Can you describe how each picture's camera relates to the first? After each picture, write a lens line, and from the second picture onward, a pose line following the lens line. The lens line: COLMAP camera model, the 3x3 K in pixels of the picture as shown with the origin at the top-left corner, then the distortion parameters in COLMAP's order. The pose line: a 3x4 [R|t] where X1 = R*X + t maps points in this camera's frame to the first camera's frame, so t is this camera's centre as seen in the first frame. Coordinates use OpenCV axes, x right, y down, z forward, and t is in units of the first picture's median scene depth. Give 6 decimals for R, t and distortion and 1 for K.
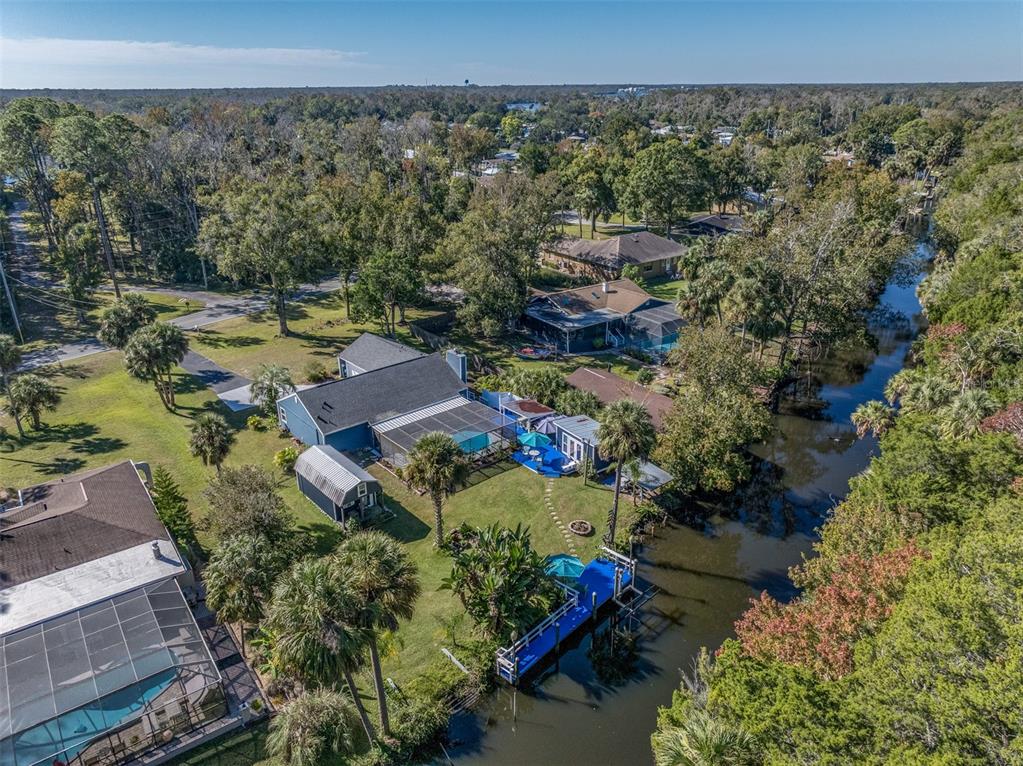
lens RADIAL K [[715.9, 0, 518.0], [0, 715.9, 381.0], [0, 0, 1]] dist [-0.008105, -0.007349]
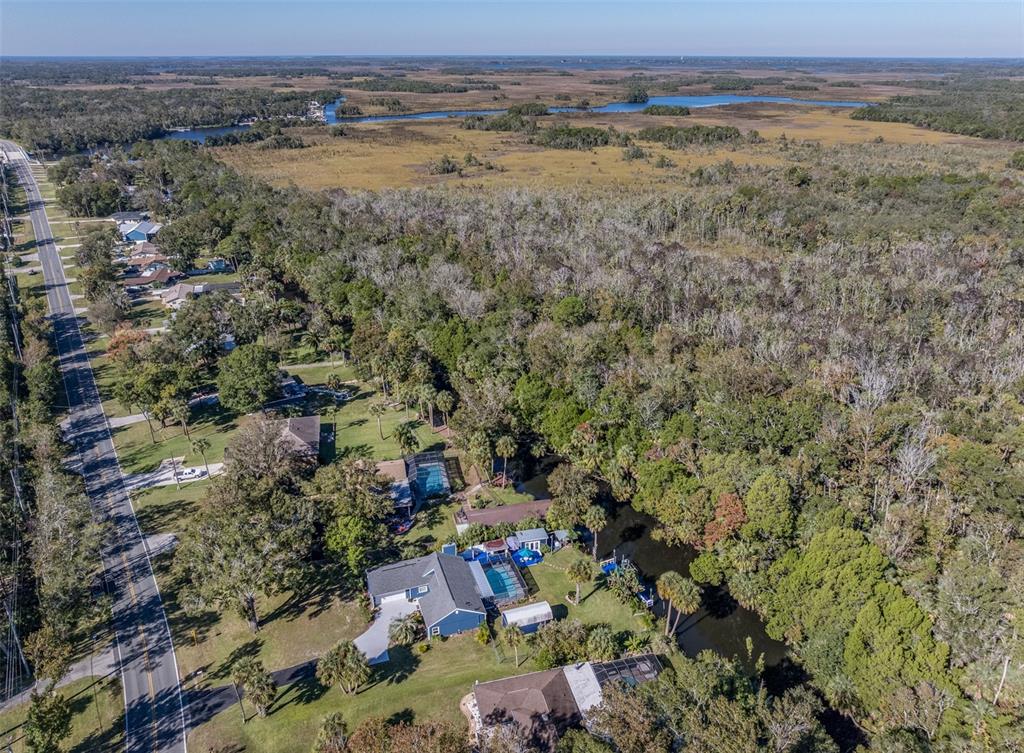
lens RADIAL K [[733.7, 0, 527.9], [0, 733.7, 376.9], [0, 0, 1]] dist [-0.008358, 0.000832]
pose [[0.371240, -0.365098, 0.853747, -1.181420], [0.349312, 0.906825, 0.235902, -0.650855], [-0.860326, 0.210648, 0.464183, -0.093007]]
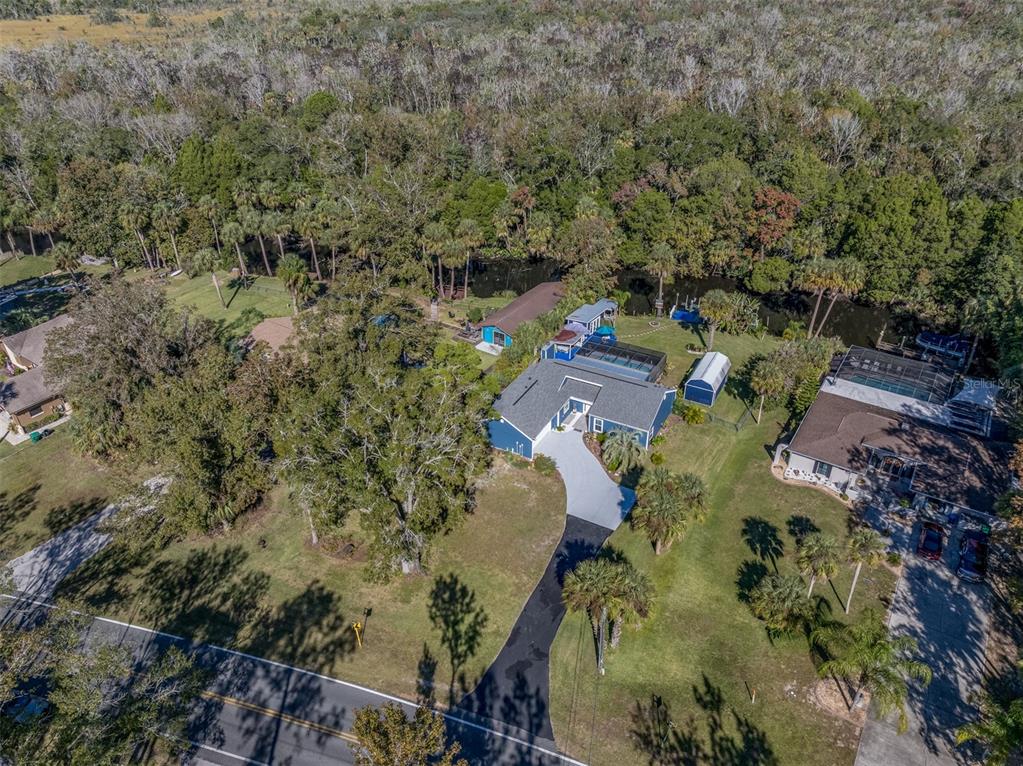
lens RADIAL K [[717.9, 0, 517.1], [0, 717.9, 379.9], [0, 0, 1]] dist [-0.018529, 0.003293]
pose [[-0.340402, -0.480658, 0.808142, -0.904411], [0.367410, 0.723148, 0.584865, -0.609194], [-0.865527, 0.496008, -0.069562, 0.960647]]
